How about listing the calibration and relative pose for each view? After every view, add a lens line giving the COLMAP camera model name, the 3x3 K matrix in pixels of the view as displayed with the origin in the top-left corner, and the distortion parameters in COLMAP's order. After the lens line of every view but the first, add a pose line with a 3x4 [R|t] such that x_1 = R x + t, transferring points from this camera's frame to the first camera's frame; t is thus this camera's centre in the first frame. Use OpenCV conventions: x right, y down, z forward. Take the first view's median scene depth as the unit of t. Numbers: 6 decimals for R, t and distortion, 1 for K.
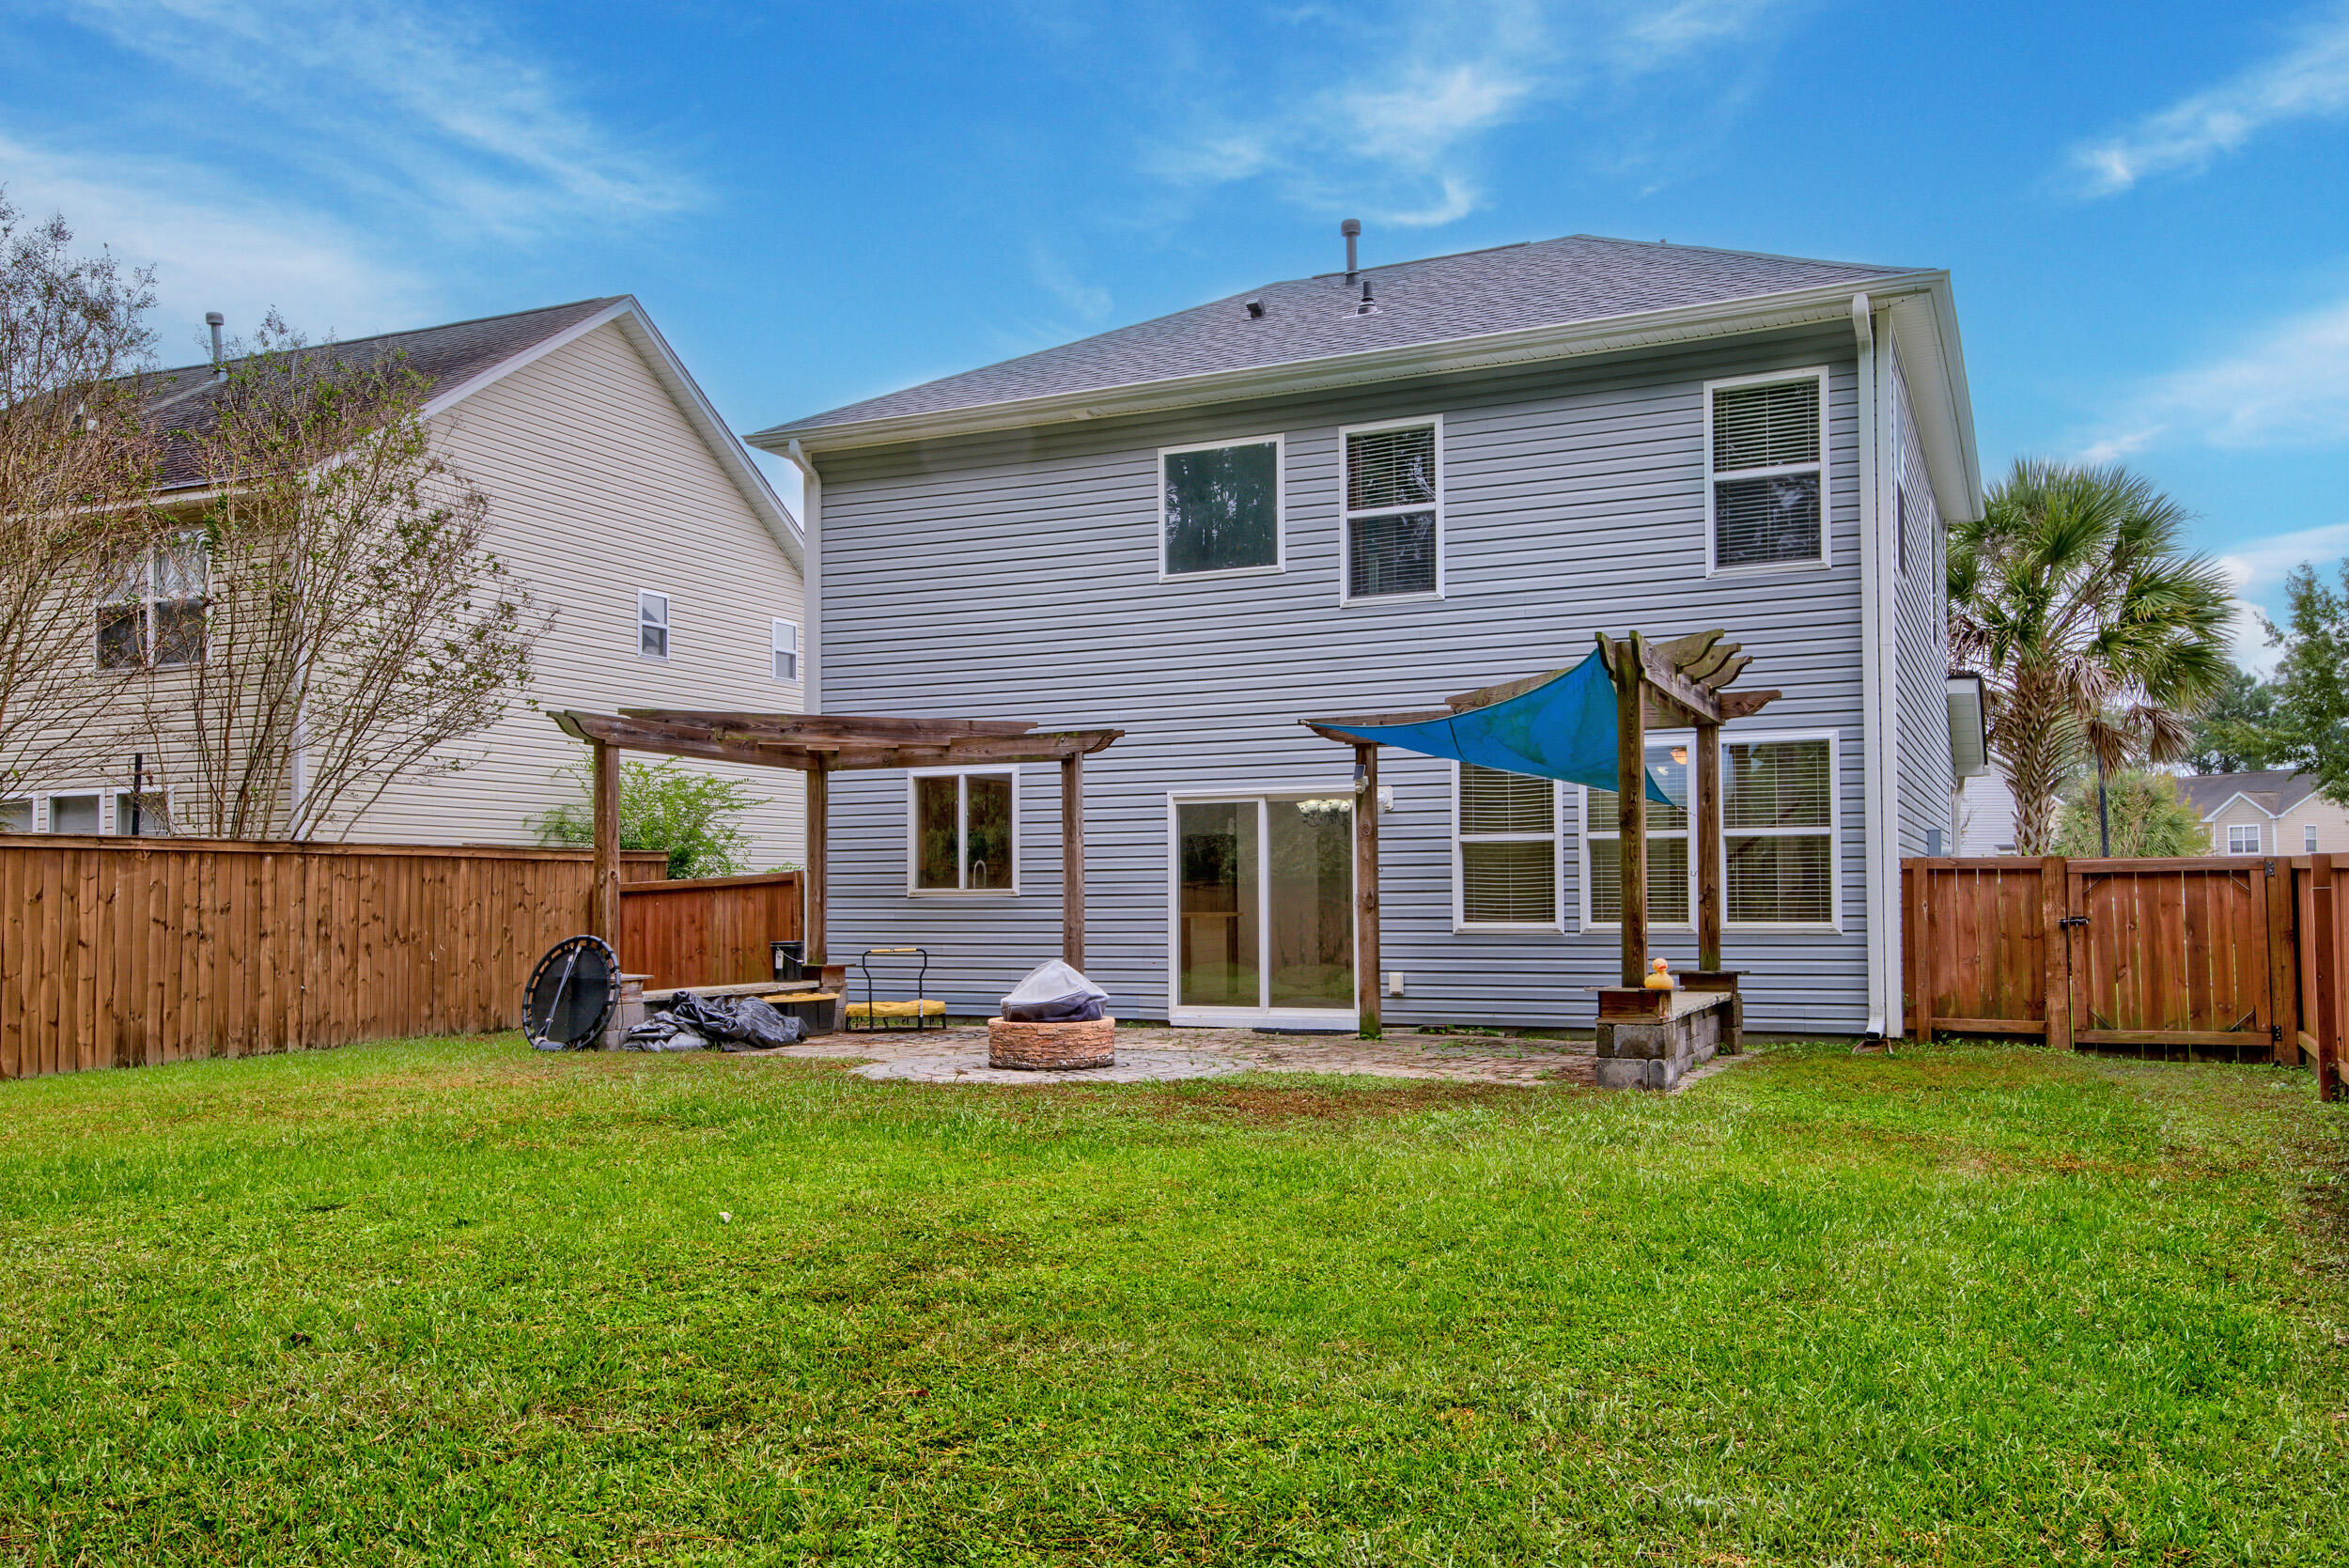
lens RADIAL K [[1883.1, 0, 1182.5], [0, 1883.1, 793.9], [0, 0, 1]] dist [0.064858, 0.004588]
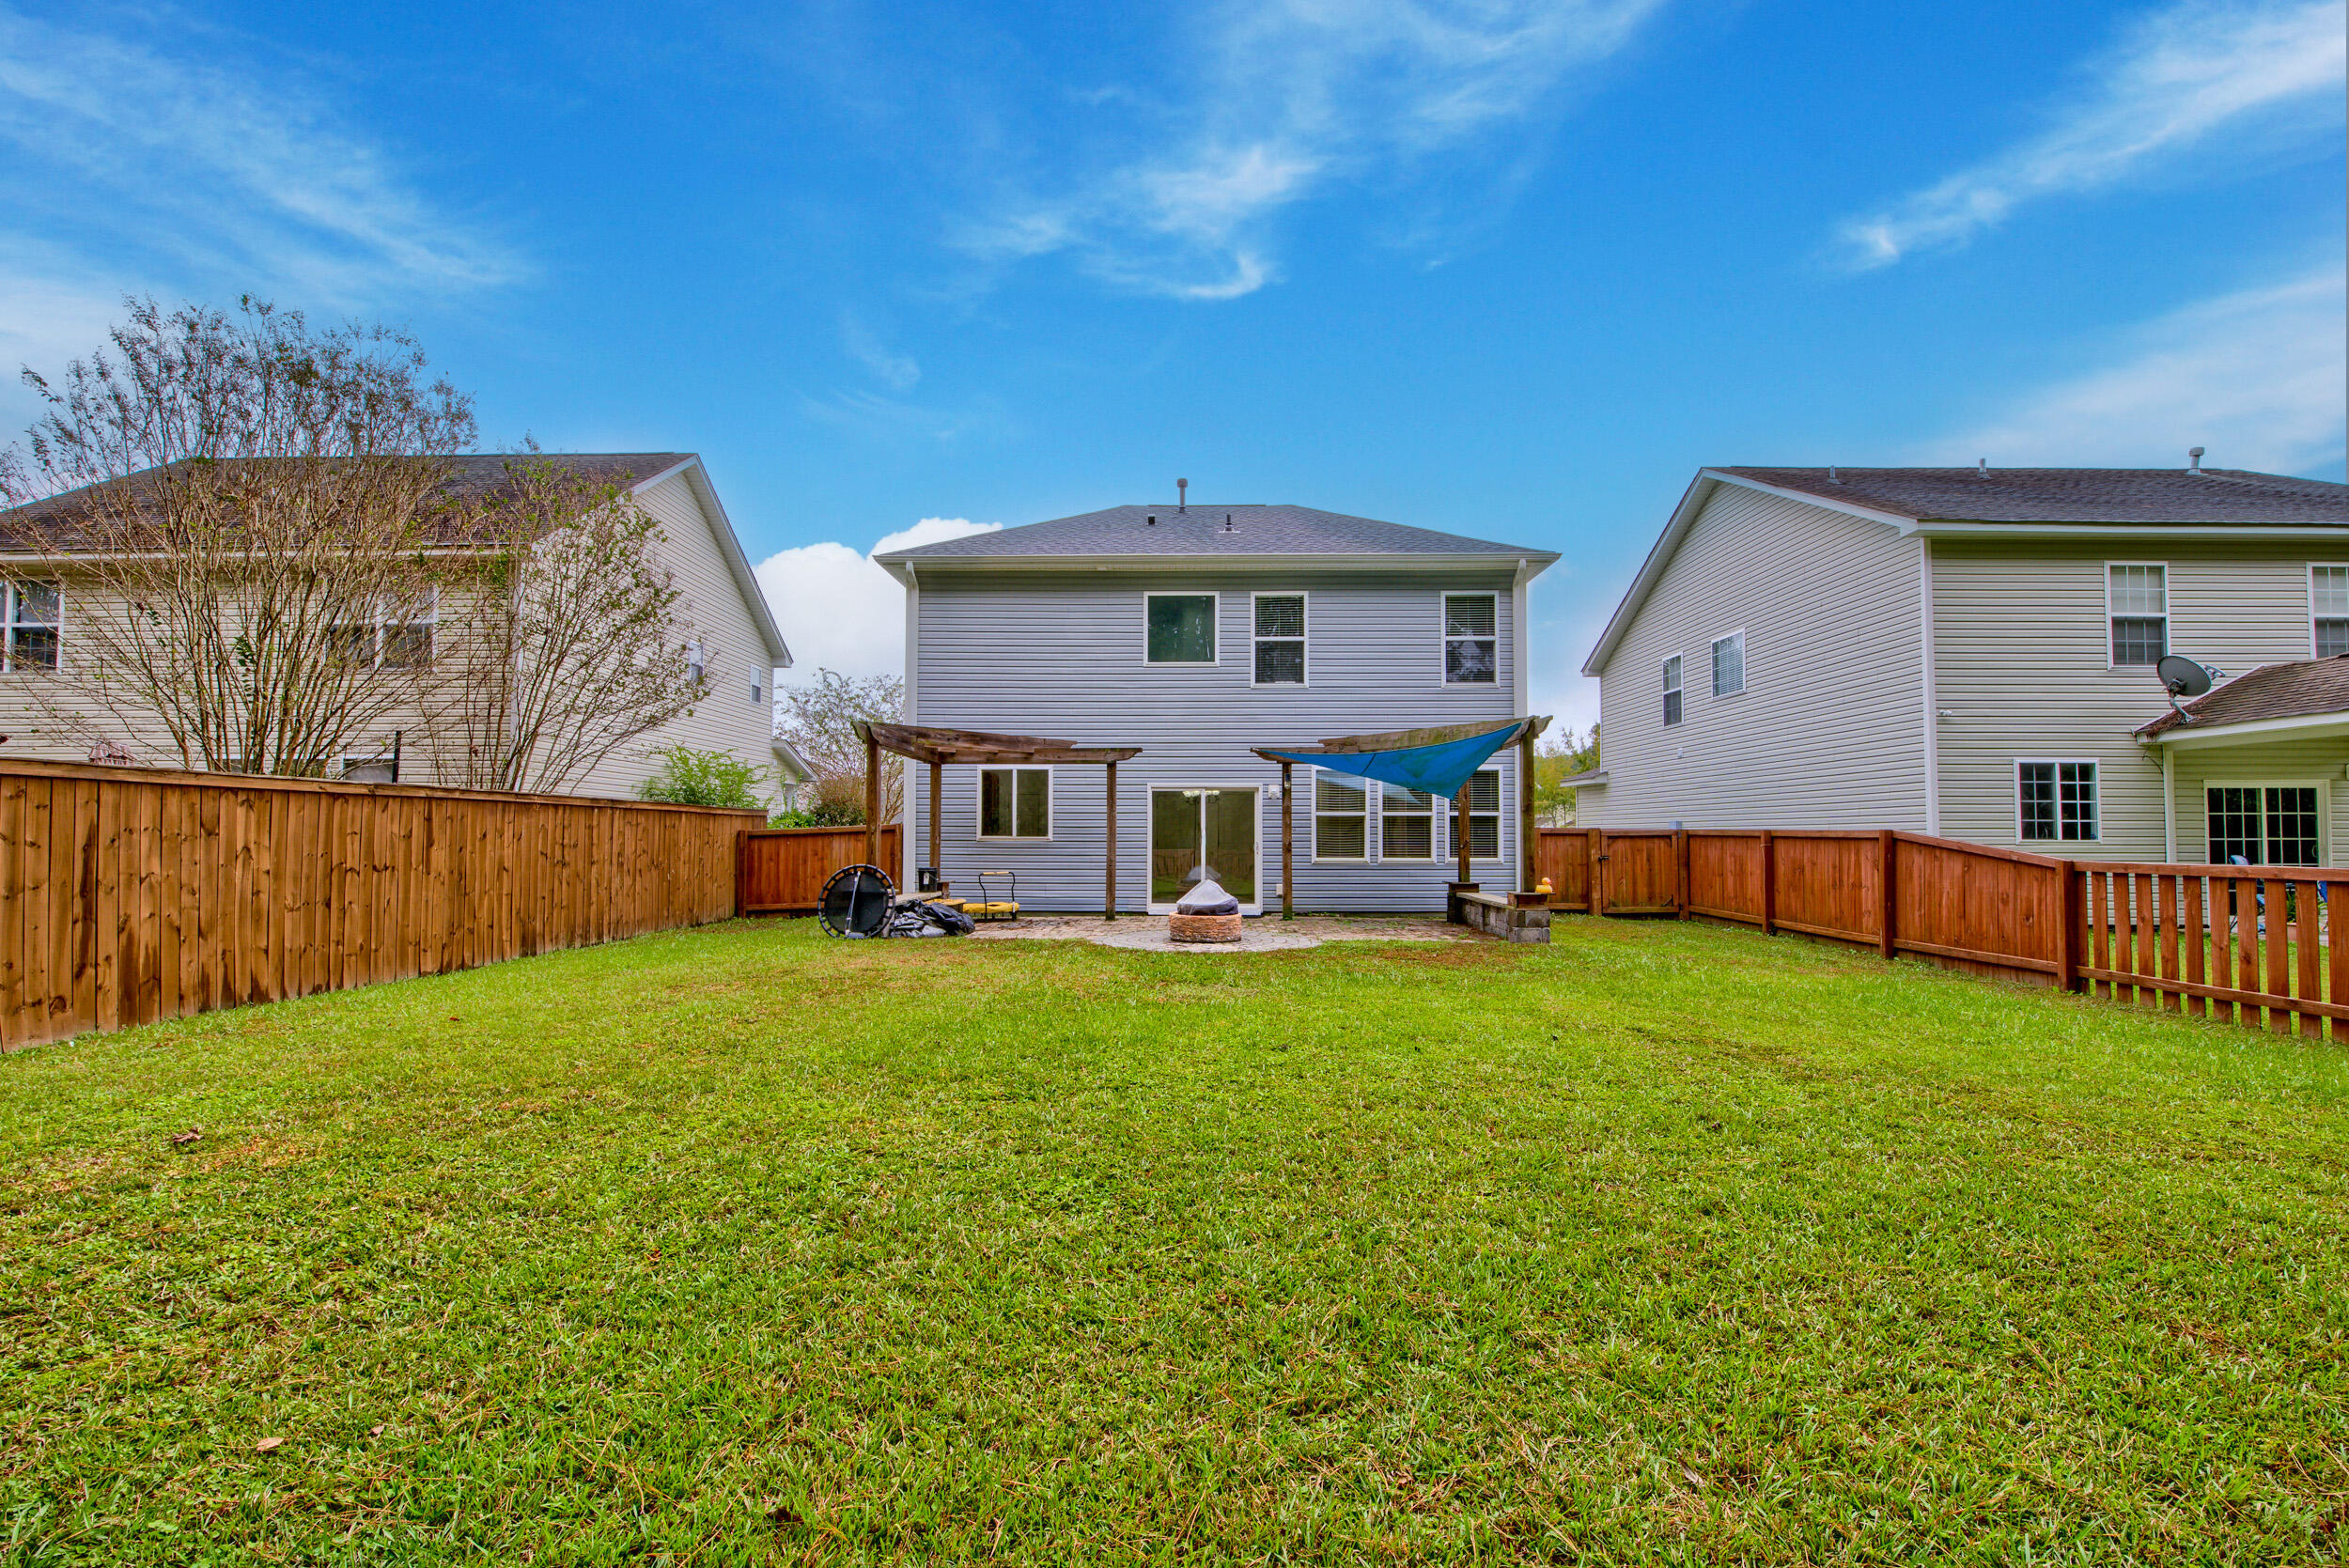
lens RADIAL K [[1002.6, 0, 1178.6], [0, 1002.6, 778.4], [0, 0, 1]] dist [-0.001136, -0.000457]
pose [[0.915385, 0.034017, 0.401141, -0.397077], [-0.032187, 0.999418, -0.011302, 0.004101], [-0.401291, -0.002566, 0.915947, 0.129679]]
